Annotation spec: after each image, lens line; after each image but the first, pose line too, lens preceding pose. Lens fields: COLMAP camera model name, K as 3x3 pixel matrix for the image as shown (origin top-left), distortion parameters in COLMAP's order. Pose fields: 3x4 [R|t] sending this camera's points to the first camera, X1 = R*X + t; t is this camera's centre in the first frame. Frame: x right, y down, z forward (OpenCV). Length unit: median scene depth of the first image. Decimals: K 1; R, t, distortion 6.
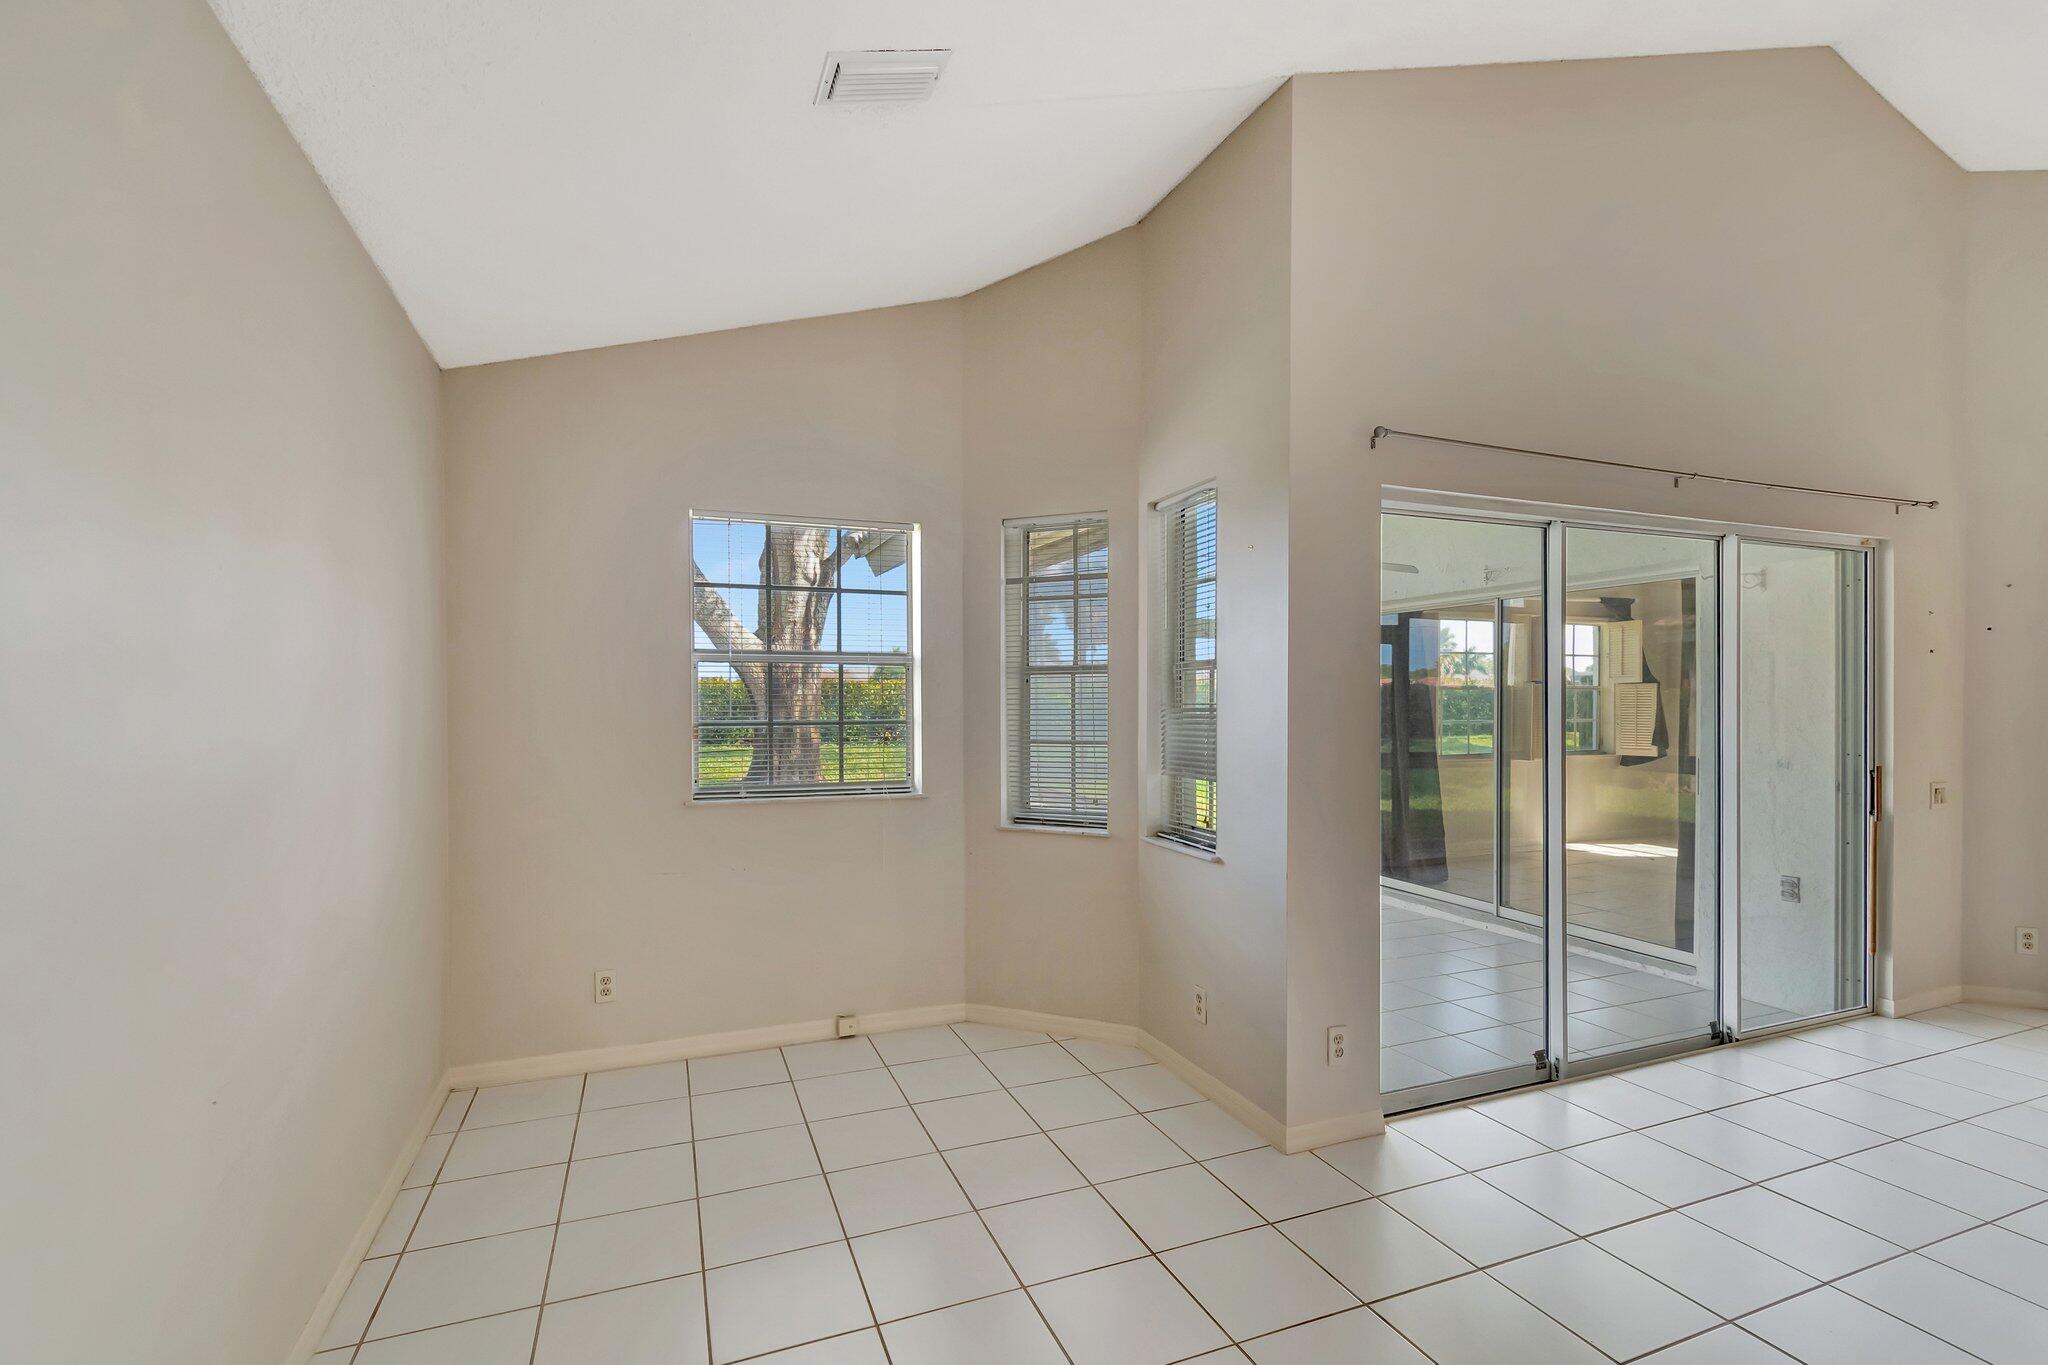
lens RADIAL K [[921.9, 0, 1023.9], [0, 921.9, 697.0], [0, 0, 1]] dist [0.001456, -0.001330]
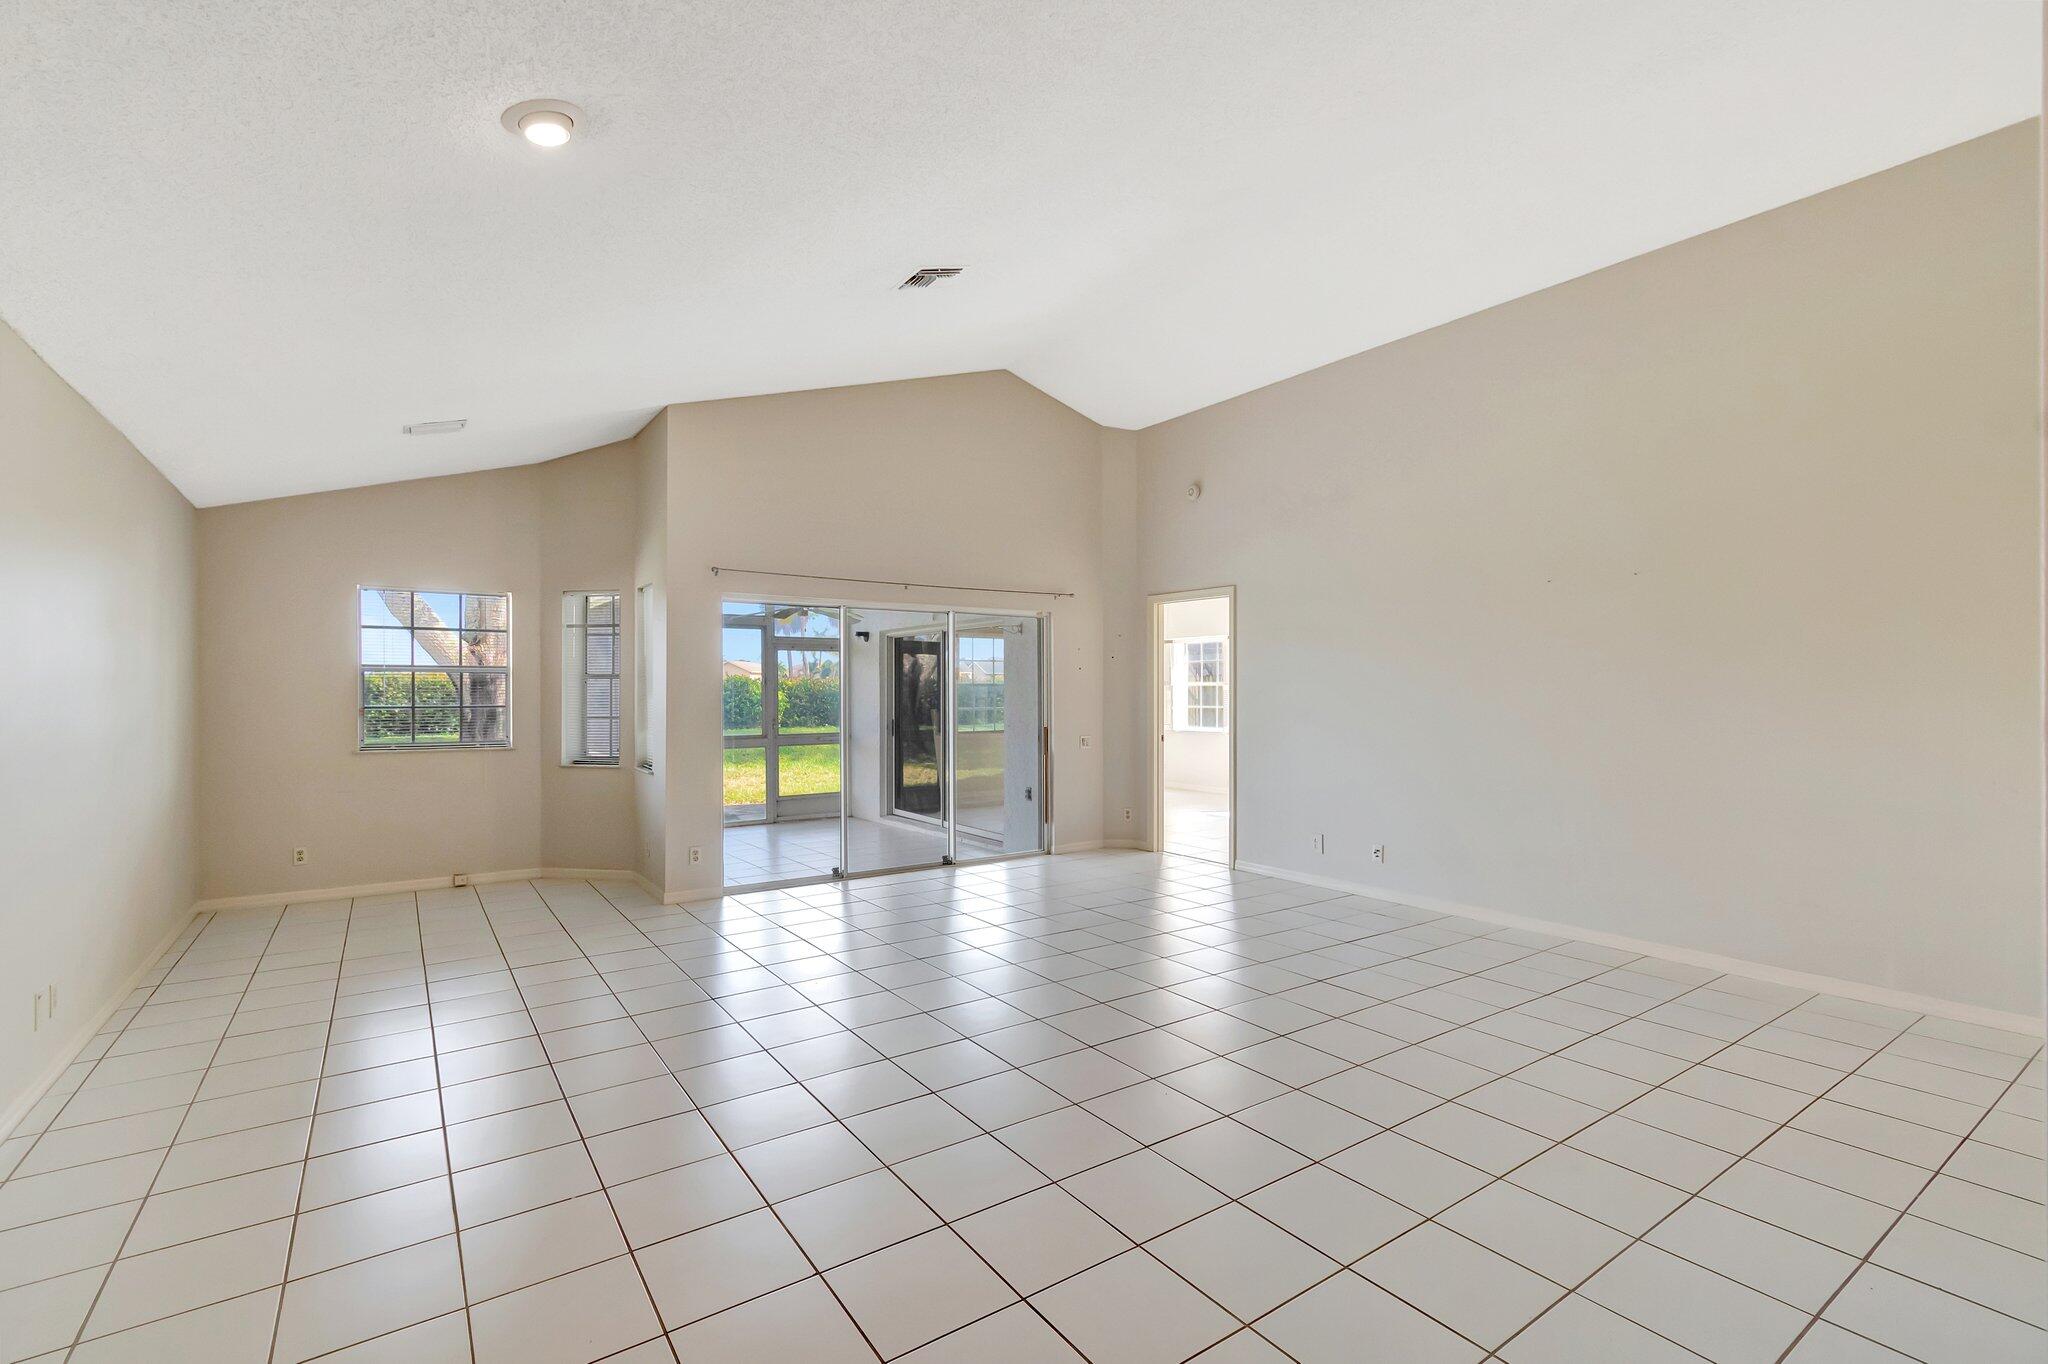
lens RADIAL K [[921.9, 0, 1035.4], [0, 921.9, 681.4], [0, 0, 1]] dist [0.001456, -0.001330]
pose [[0.973928, 0.002666, 0.226843, 0.445472], [-0.000594, 0.999957, -0.009204, -0.004874], [-0.226858, 0.008829, 0.973888, -0.900036]]
